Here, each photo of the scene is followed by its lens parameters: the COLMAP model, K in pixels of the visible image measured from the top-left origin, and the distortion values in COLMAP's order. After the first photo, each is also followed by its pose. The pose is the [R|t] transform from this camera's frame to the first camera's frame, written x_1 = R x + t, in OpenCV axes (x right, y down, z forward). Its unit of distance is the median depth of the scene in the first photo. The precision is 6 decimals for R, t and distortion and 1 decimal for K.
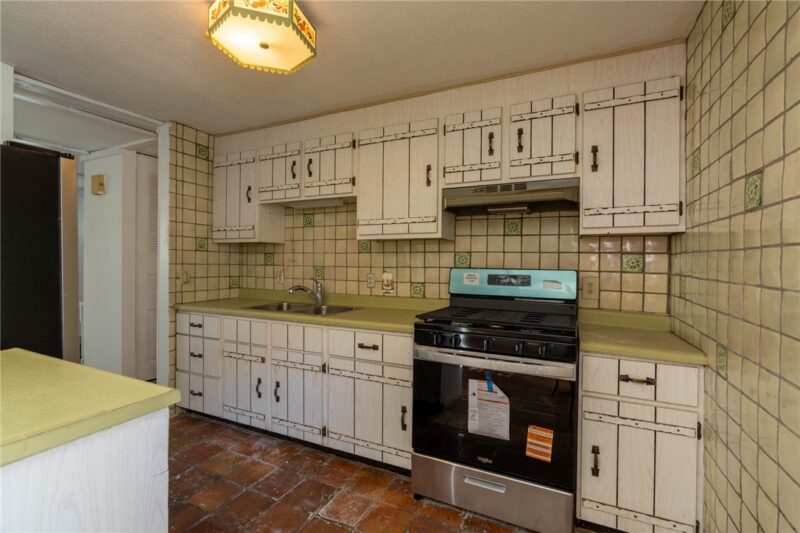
lens RADIAL K [[359.0, 0, 403.2], [0, 359.0, 265.4], [0, 0, 1]] dist [-0.003828, 0.000569]
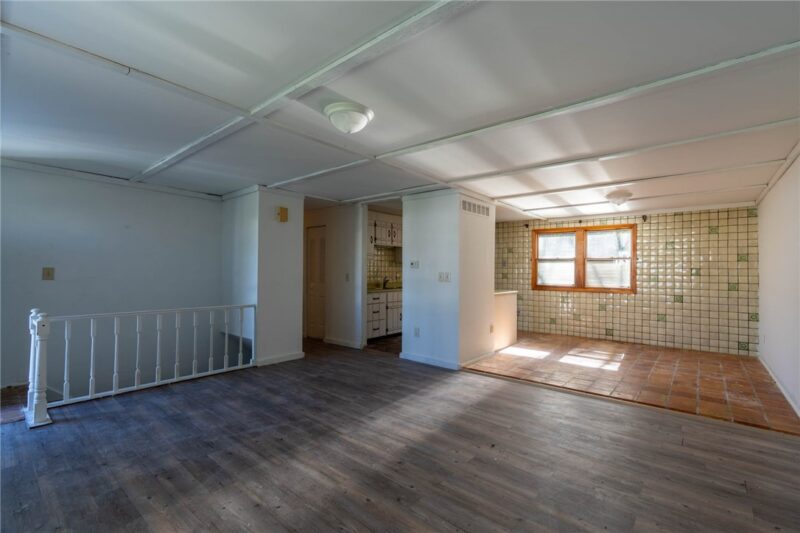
lens RADIAL K [[359.0, 0, 403.2], [0, 359.0, 265.4], [0, 0, 1]] dist [-0.003828, 0.000569]
pose [[0.242331, 0.009657, 0.970146, -3.557344], [0.004721, 0.999927, -0.011133, -0.018576], [-0.970182, 0.007278, 0.242267, 0.380684]]
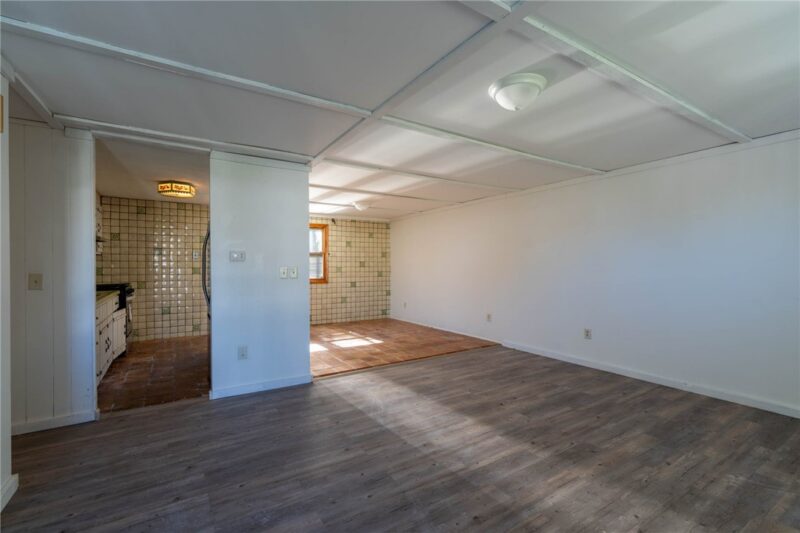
lens RADIAL K [[359.0, 0, 403.2], [0, 359.0, 265.4], [0, 0, 1]] dist [-0.003828, 0.000569]
pose [[-0.851959, -0.005656, 0.523578, -2.711575], [0.002039, 0.999898, 0.014120, -0.030501], [-0.523605, 0.013097, -0.851860, 1.934320]]
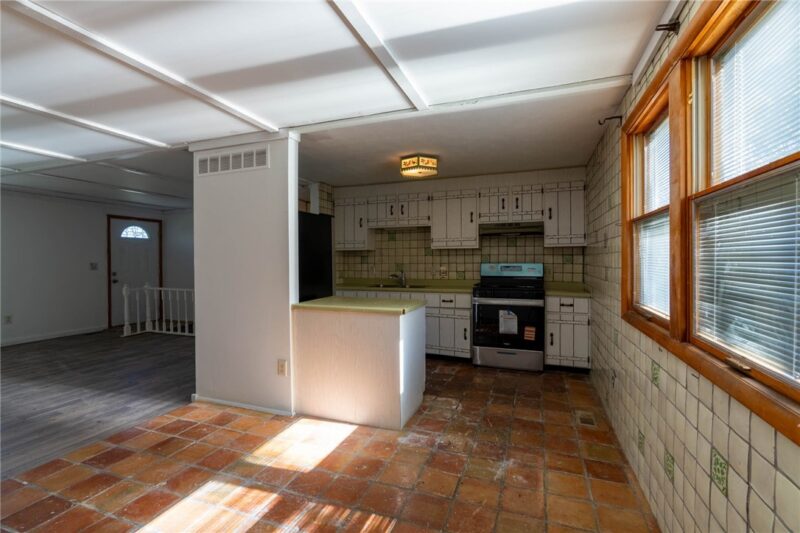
lens RADIAL K [[359.0, 0, 403.2], [0, 359.0, 265.4], [0, 0, 1]] dist [-0.003828, 0.000569]
pose [[0.995930, -0.013779, 0.089075, -0.537361], [0.013565, 0.999903, 0.003007, 0.009083], [-0.089108, -0.001786, 0.996020, -1.057497]]
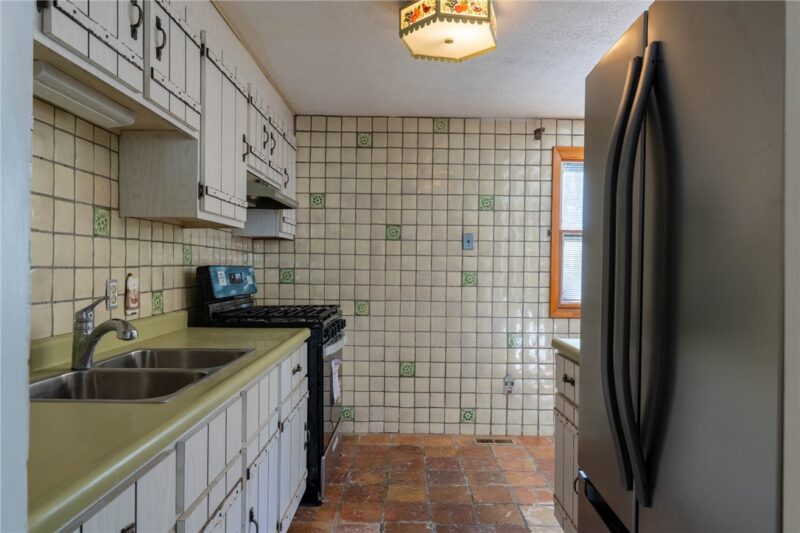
lens RADIAL K [[537.1, 0, 400.0], [0, 537.1, 266.5], [0, 0, 1]] dist [0.000022, 0.000161]
pose [[-0.423622, -0.014691, 0.905720, -1.231155], [-0.005488, 0.999892, 0.013651, -0.011636], [-0.905823, 0.000813, -0.423657, 1.285454]]
